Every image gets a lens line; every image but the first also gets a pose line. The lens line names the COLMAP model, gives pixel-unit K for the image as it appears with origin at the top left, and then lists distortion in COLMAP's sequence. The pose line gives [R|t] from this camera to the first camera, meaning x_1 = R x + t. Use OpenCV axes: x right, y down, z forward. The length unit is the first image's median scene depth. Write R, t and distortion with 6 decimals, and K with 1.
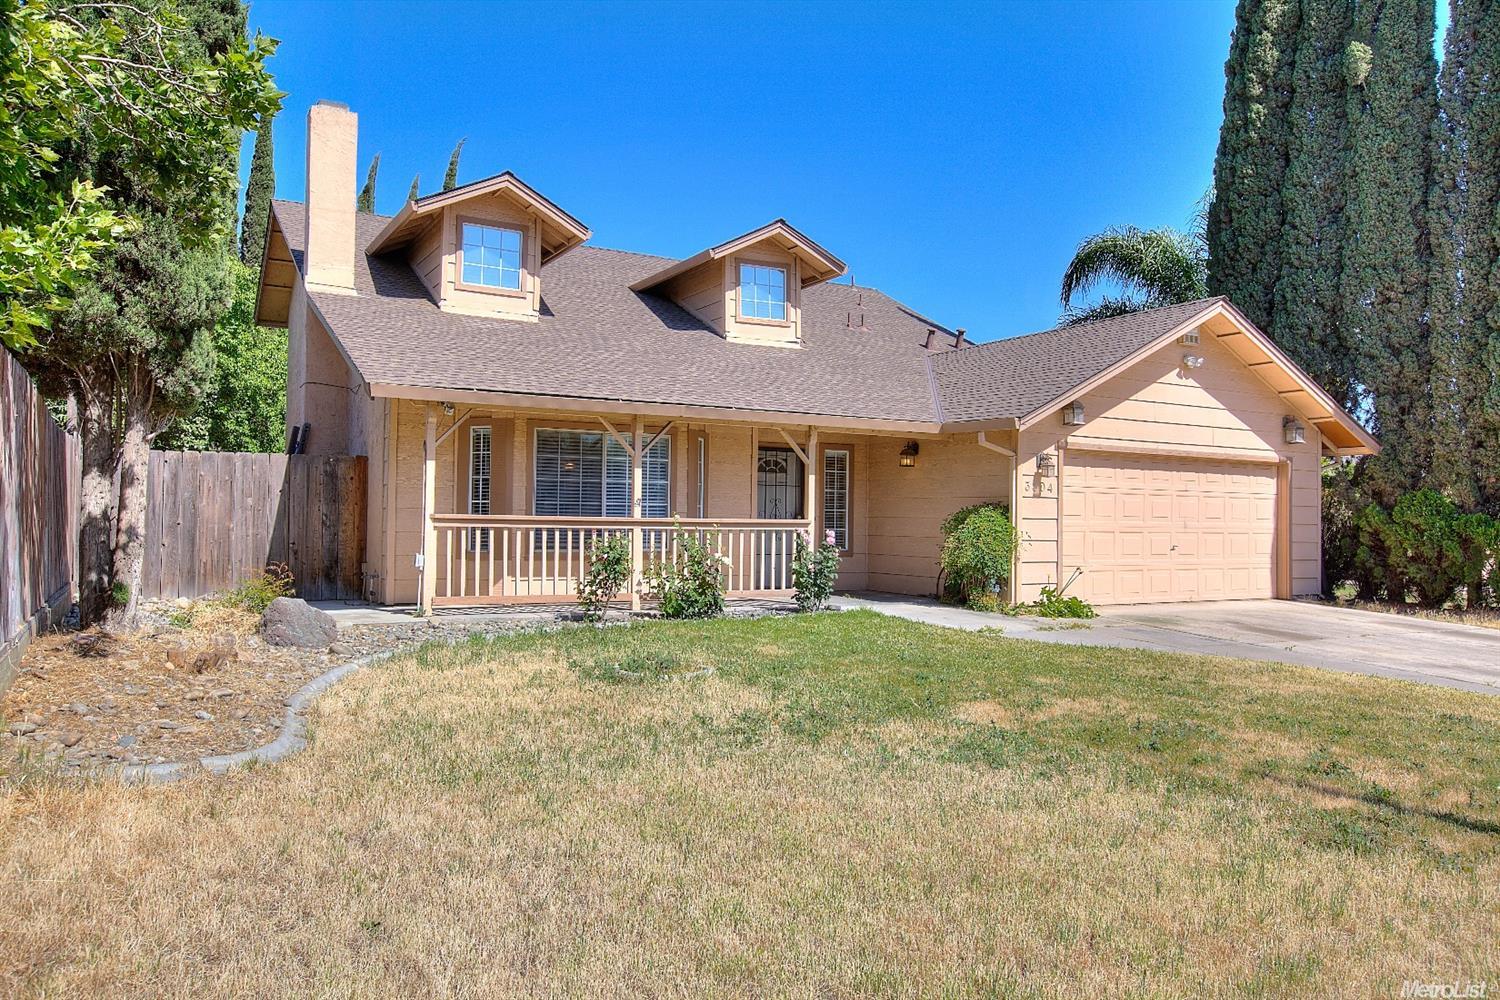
lens RADIAL K [[1011.3, 0, 750.0], [0, 1011.3, 526.9], [0, 0, 1]] dist [0.002988, 0.004666]
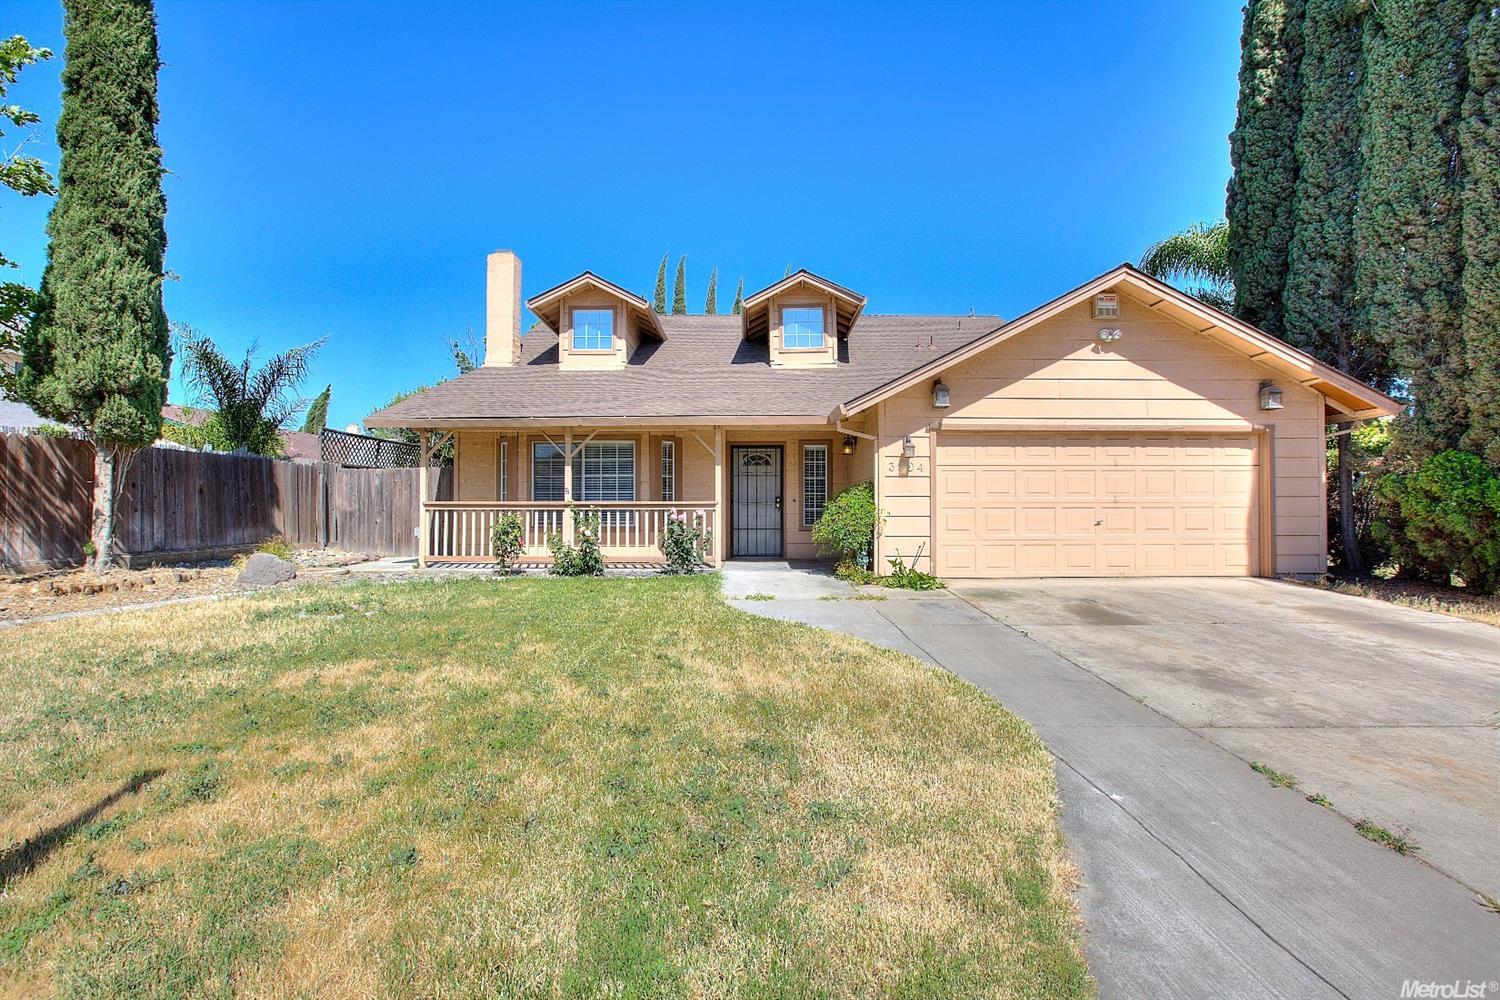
lens RADIAL K [[672.6, 0, 734.5], [0, 672.6, 499.2], [0, 0, 1]] dist [-0.050581, 0.016034]
pose [[0.869123, -0.019952, -0.494194, 0.416780], [0.011304, 0.999726, -0.020483, 0.006725], [0.494467, 0.012216, 0.869110, 0.245720]]
